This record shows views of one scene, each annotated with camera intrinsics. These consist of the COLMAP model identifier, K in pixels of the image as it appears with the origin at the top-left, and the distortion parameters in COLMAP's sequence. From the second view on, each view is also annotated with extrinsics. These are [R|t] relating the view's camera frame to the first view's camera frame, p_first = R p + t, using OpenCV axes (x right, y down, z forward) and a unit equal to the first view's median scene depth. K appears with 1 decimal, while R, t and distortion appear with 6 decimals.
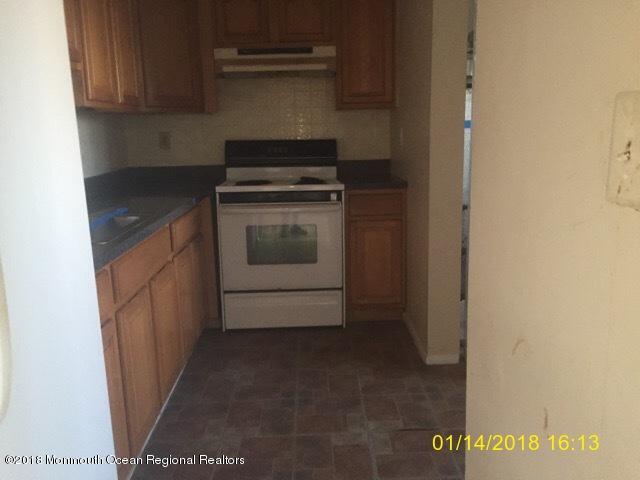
lens RADIAL K [[541.5, 0, 320.0], [0, 541.5, 240.0], [0, 0, 1]] dist [0.075632, -0.100845]
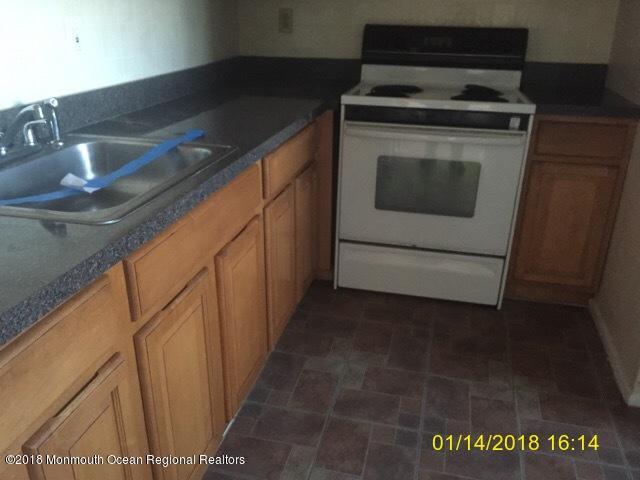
lens RADIAL K [[541.5, 0, 320.0], [0, 541.5, 240.0], [0, 0, 1]] dist [0.075632, -0.100845]
pose [[0.964227, 0.136361, -0.227314, -0.032539], [-0.087311, 0.973064, 0.213360, -0.062186], [0.250285, -0.185880, 0.950161, 0.280884]]
